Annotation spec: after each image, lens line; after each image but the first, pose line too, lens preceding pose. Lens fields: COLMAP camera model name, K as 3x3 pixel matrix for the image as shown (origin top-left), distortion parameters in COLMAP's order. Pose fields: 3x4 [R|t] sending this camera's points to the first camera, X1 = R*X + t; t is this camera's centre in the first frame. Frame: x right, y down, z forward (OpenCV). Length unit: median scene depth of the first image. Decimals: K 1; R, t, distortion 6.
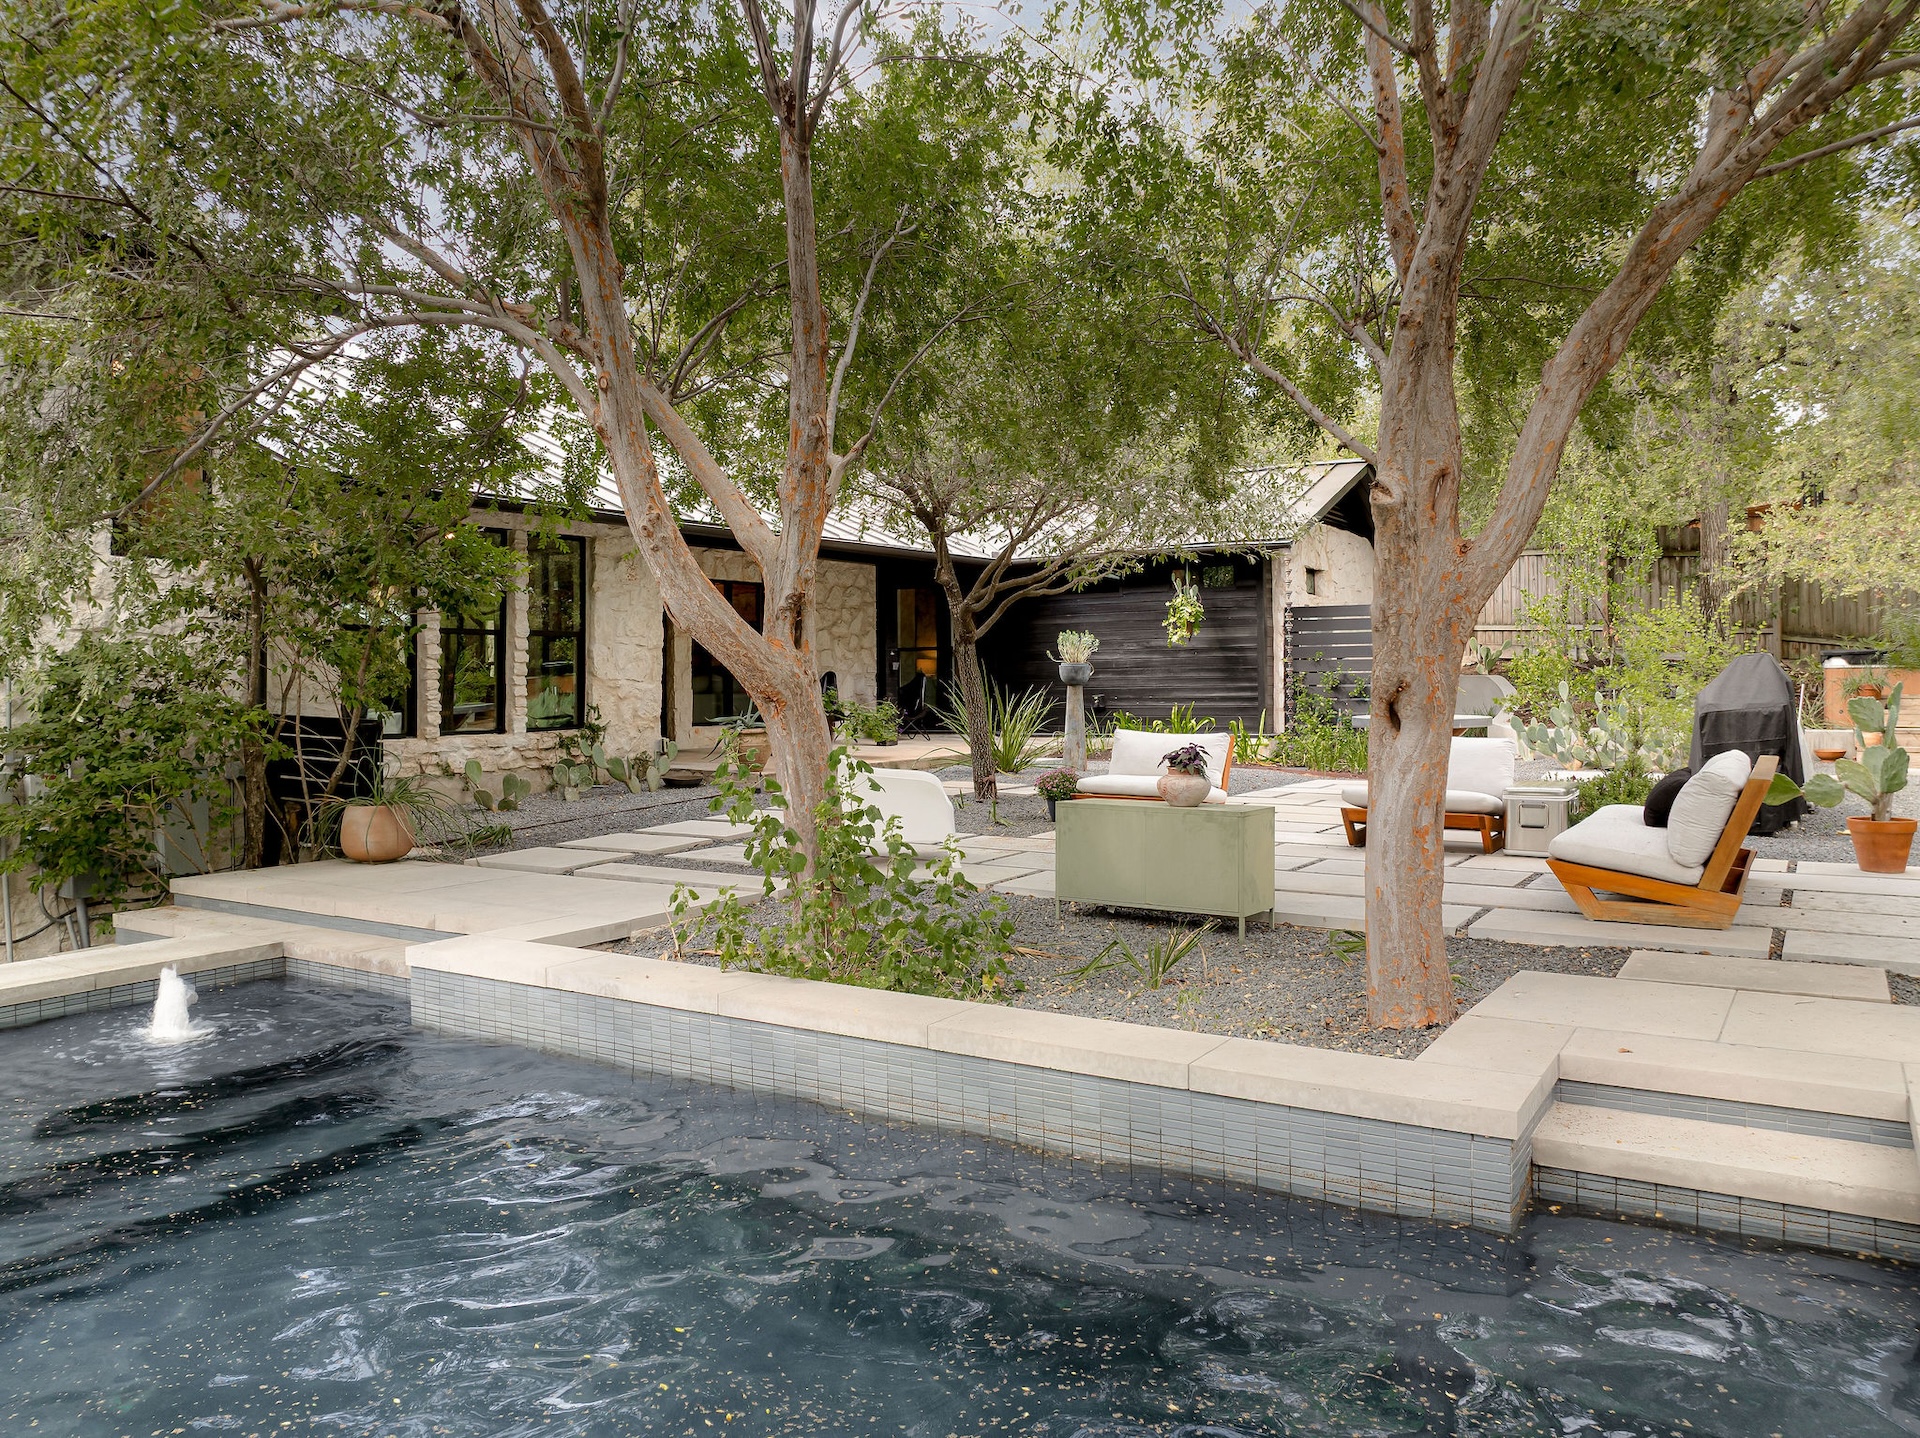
lens RADIAL K [[1374.1, 0, 955.7], [0, 1374.1, 713.0], [0, 0, 1]] dist [-0.028939, 0.010255]
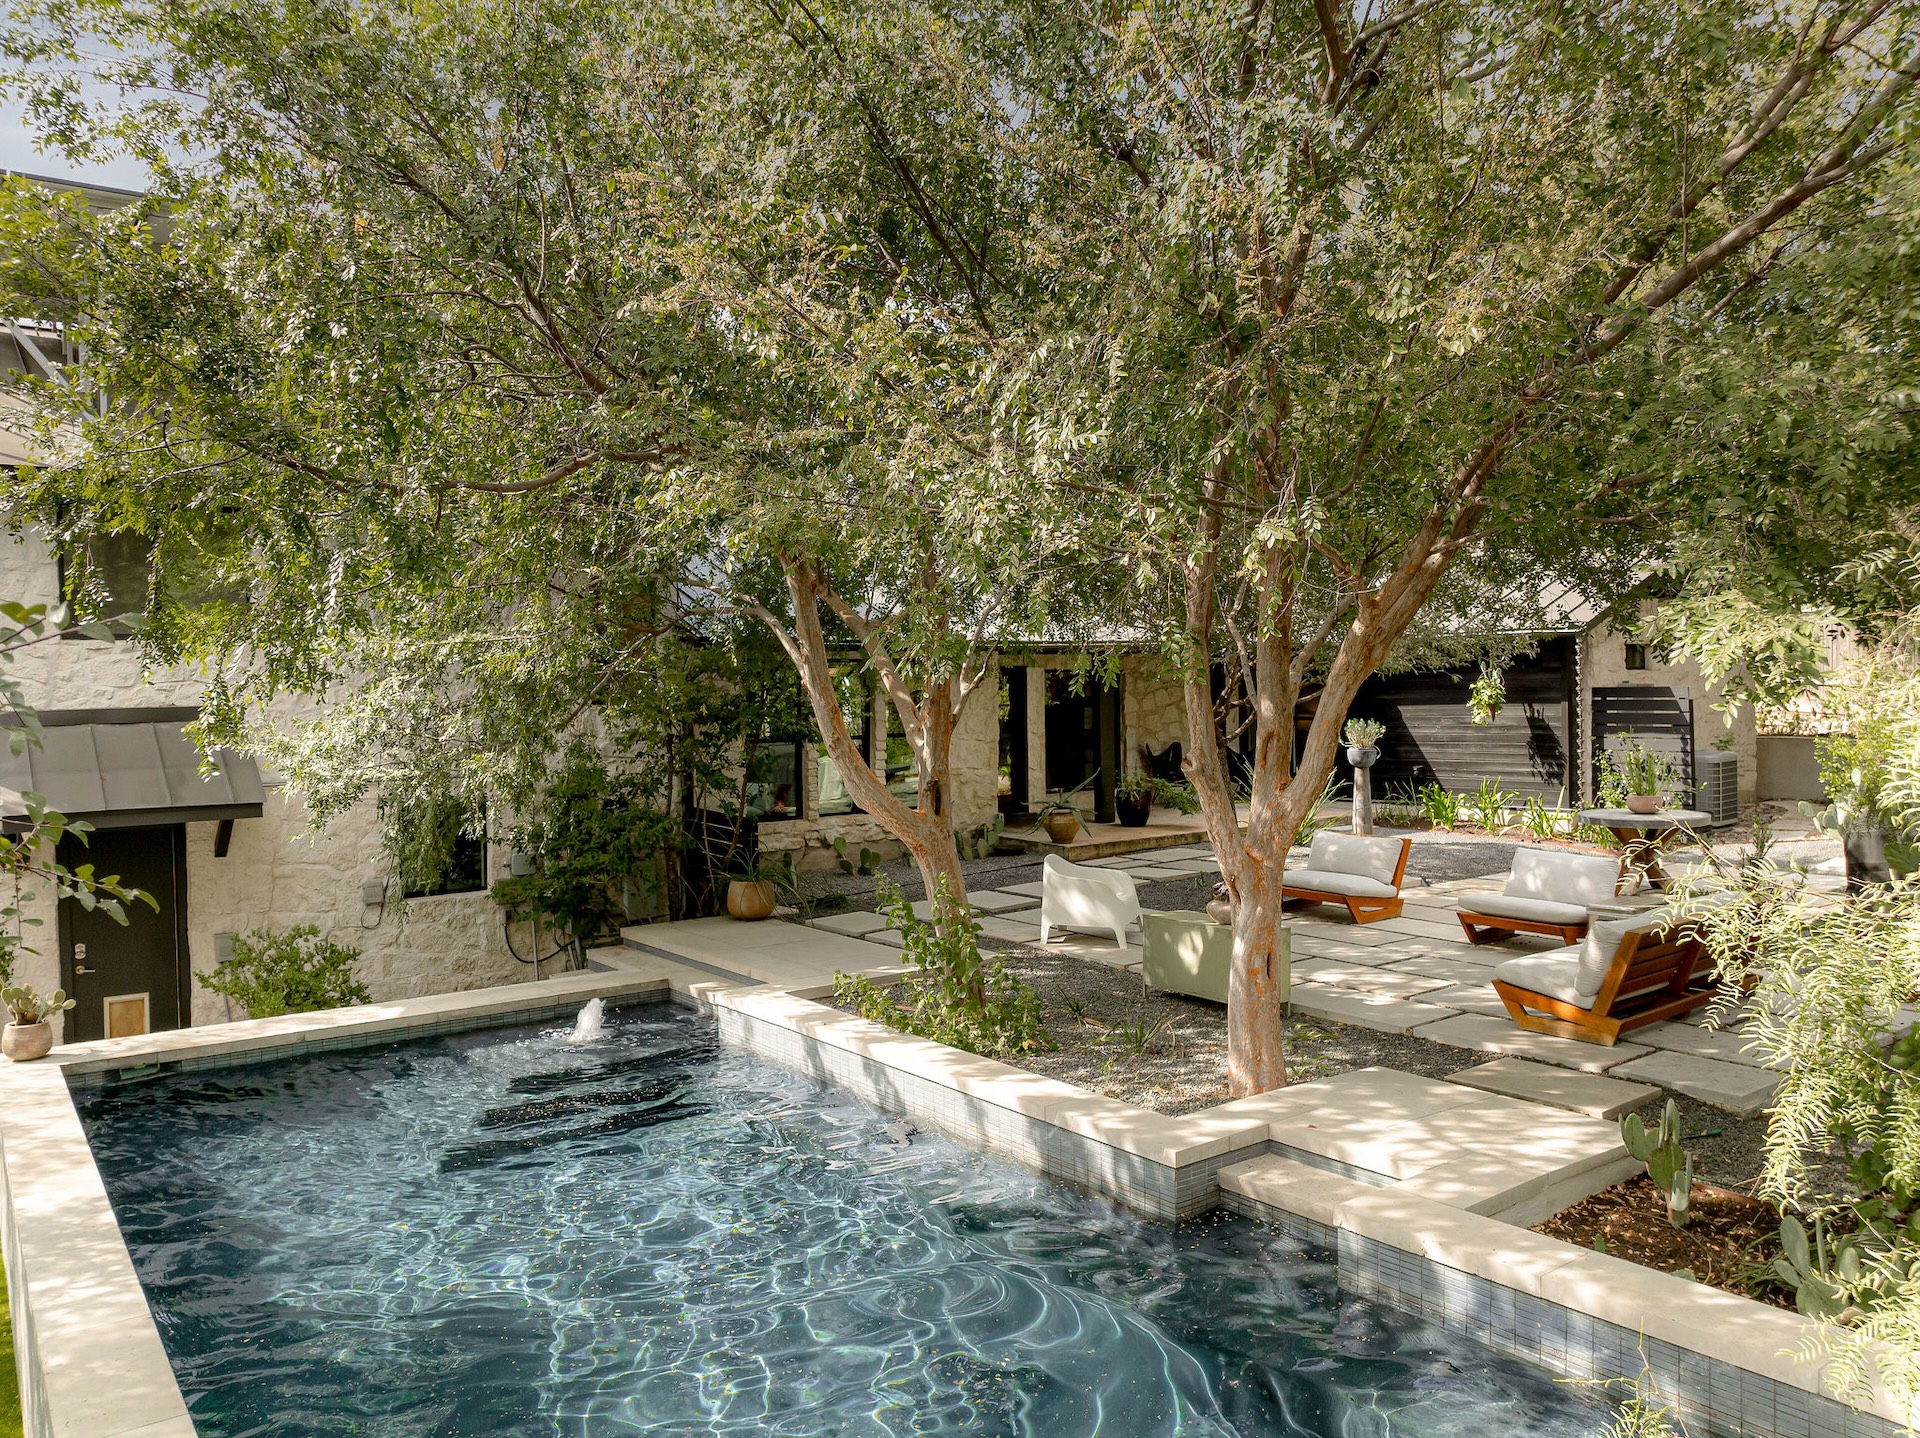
lens RADIAL K [[1374.1, 0, 964.3], [0, 1374.1, 719.3], [0, 0, 1]] dist [-0.028939, 0.010255]
pose [[0.936076, -0.003088, -0.351783, 0.250363], [0.003163, 0.999995, -0.000361, -0.084665], [0.351783, -0.000774, 0.936081, -0.233811]]
